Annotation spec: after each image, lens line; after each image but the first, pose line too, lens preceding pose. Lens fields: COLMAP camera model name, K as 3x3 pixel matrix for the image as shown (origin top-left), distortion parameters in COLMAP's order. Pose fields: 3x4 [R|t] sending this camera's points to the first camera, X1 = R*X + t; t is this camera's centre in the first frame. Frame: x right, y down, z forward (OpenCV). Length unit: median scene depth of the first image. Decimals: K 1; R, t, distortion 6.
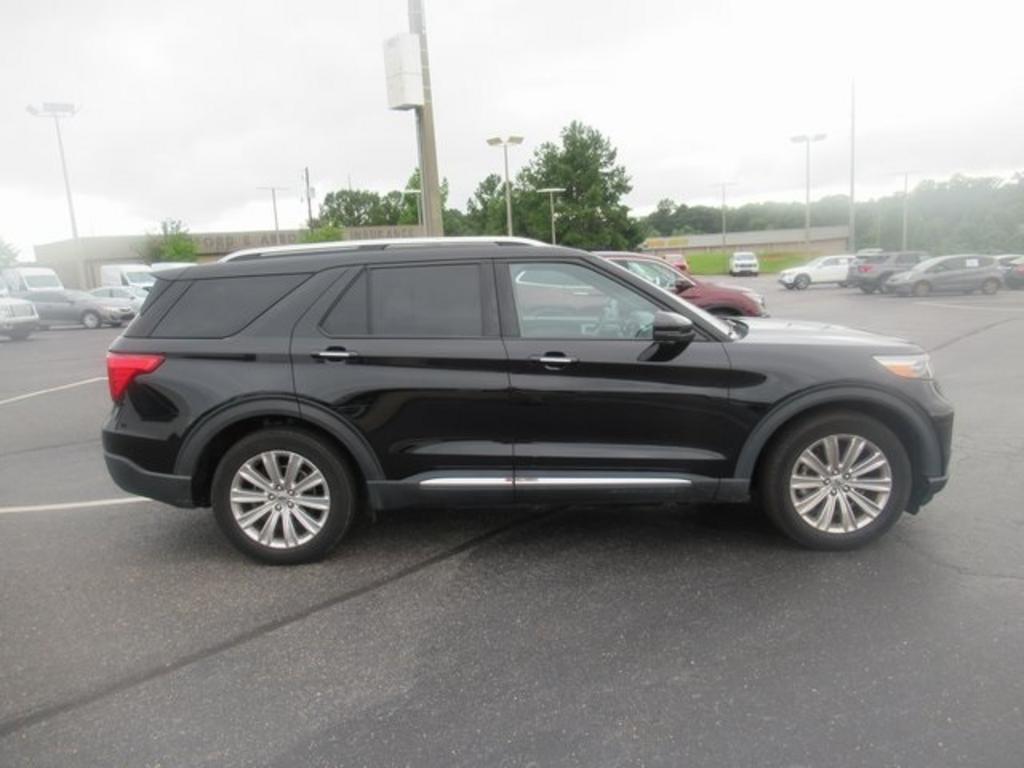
lens RADIAL K [[770.7, 0, 509.5], [0, 770.7, 385.2], [0, 0, 1]] dist [-0.009542, 0.006069]
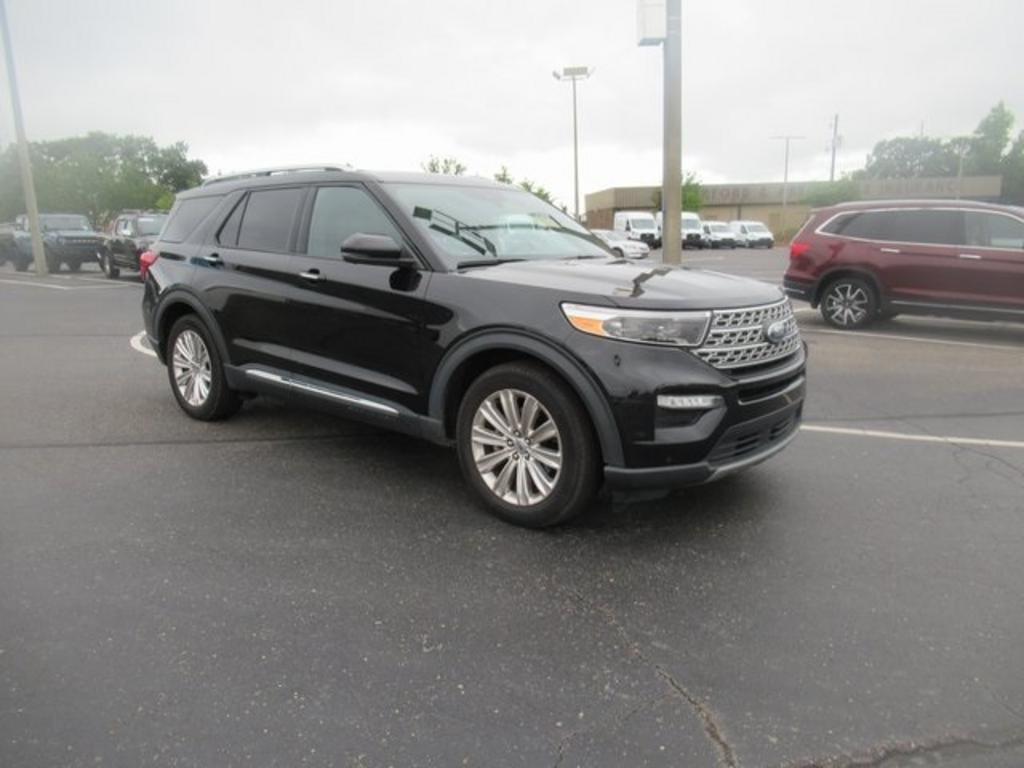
lens RADIAL K [[769.9, 0, 501.7], [0, 769.9, 385.1], [0, 0, 1]] dist [-0.015287, 0.010104]
pose [[0.764993, 0.165295, -0.622466, 0.399106], [-0.128974, 0.986243, 0.103391, -0.011610], [0.630993, 0.001189, 0.775788, 0.135678]]
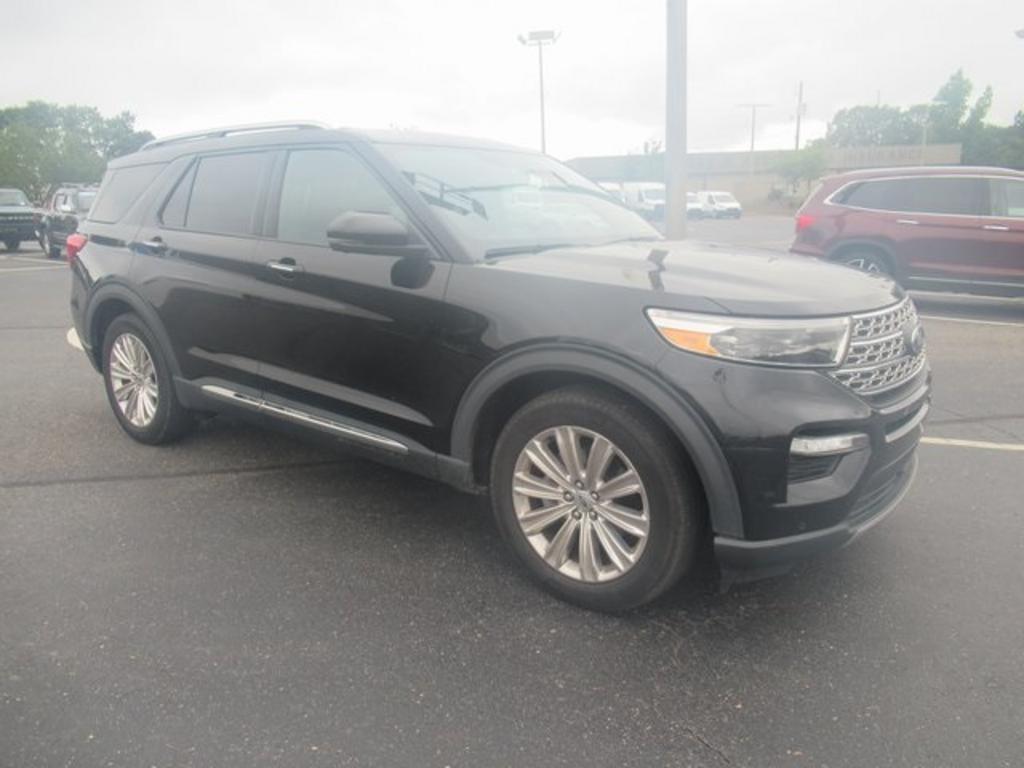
lens RADIAL K [[769.9, 0, 503.5], [0, 769.9, 384.2], [0, 0, 1]] dist [-0.015287, 0.010104]
pose [[0.798313, 0.171315, -0.577362, 0.308632], [-0.116483, 0.984507, 0.131062, -0.018708], [0.590870, -0.037376, 0.805901, 0.193255]]
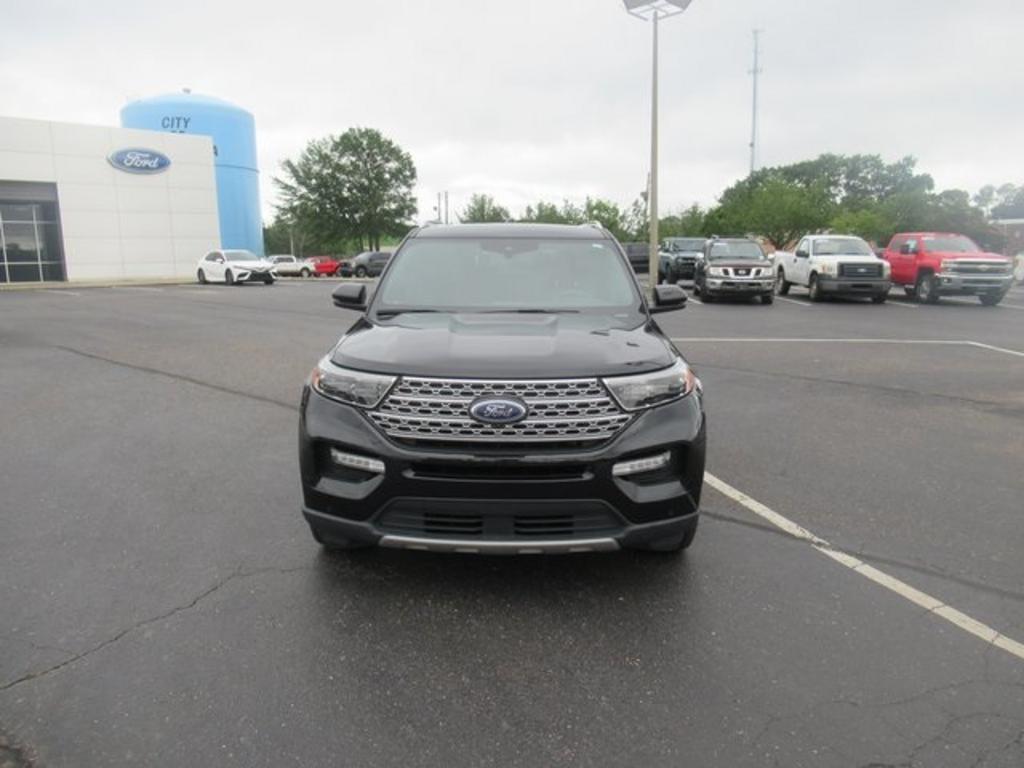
lens RADIAL K [[769.9, 0, 514.4], [0, 769.9, 378.1], [0, 0, 1]] dist [-0.015287, 0.010104]
pose [[0.005146, 0.206766, -0.978377, 0.585755], [-0.152703, 0.967078, 0.203575, -0.097870], [0.988259, 0.148354, 0.036550, 0.502396]]
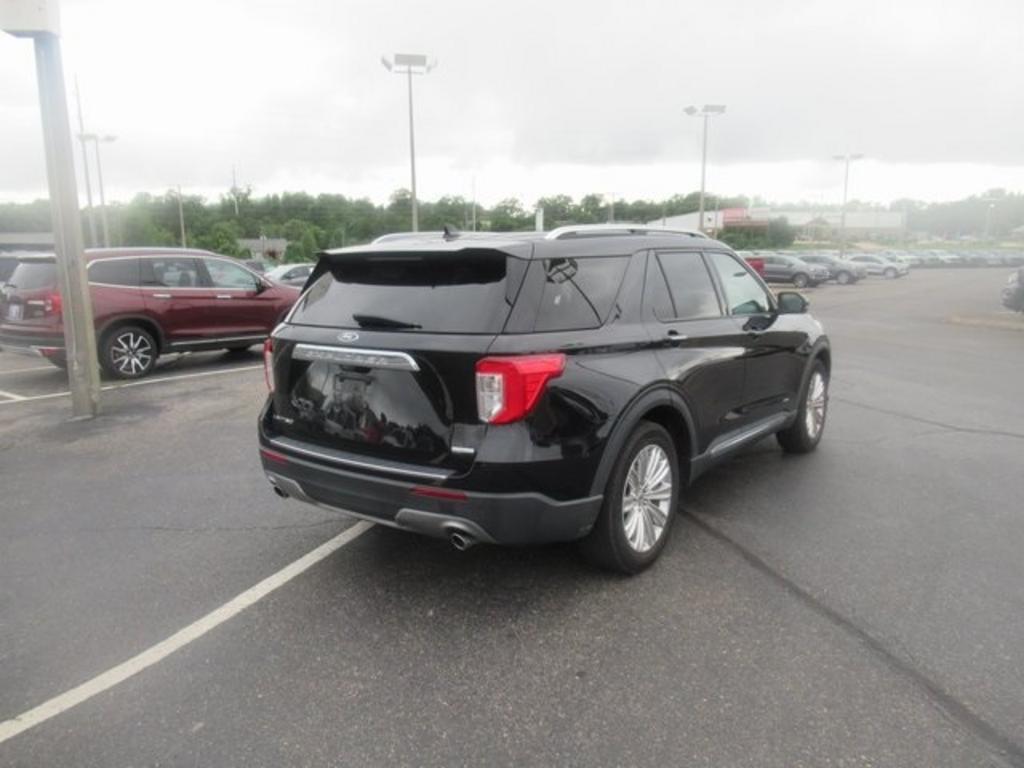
lens RADIAL K [[769.9, 0, 505.5], [0, 769.9, 385.3], [0, 0, 1]] dist [-0.015287, 0.010104]
pose [[0.591194, -0.106217, 0.799505, -0.484162], [0.115671, 0.992209, 0.046285, -0.021024], [-0.798192, 0.065115, 0.598874, 0.245945]]
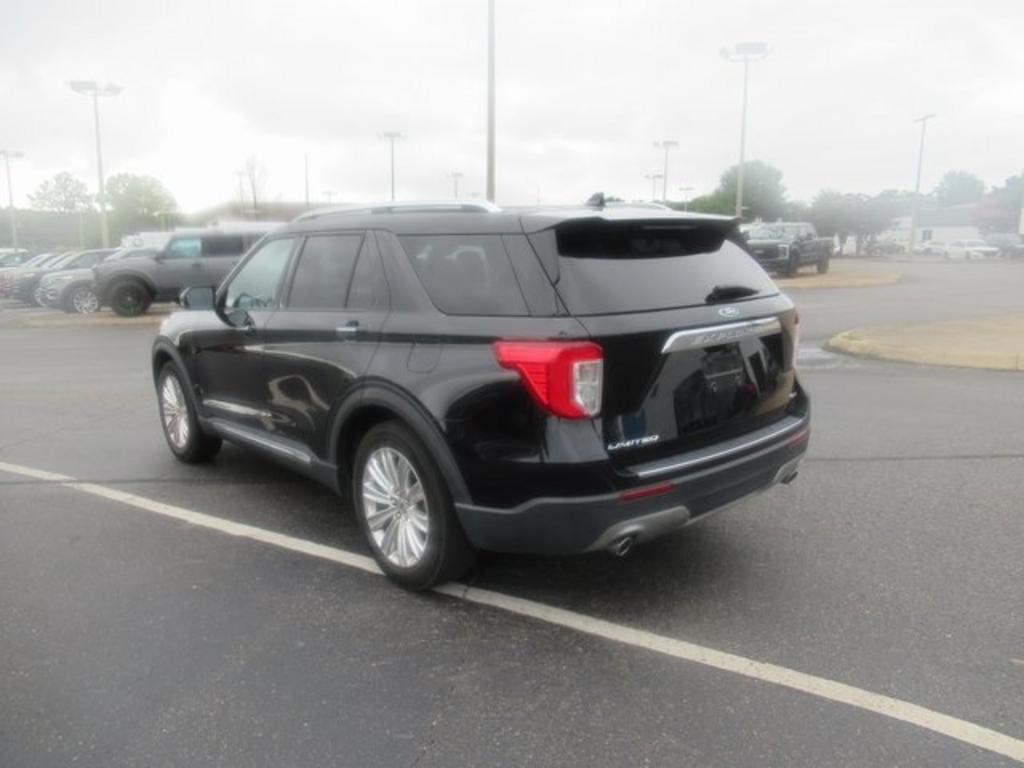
lens RADIAL K [[769.9, 0, 509.1], [0, 769.9, 383.4], [0, 0, 1]] dist [-0.015287, 0.010104]
pose [[-0.668574, -0.084579, 0.738820, -0.418842], [0.156941, 0.955086, 0.251356, -0.101979], [-0.726896, 0.284001, -0.625272, 0.792736]]
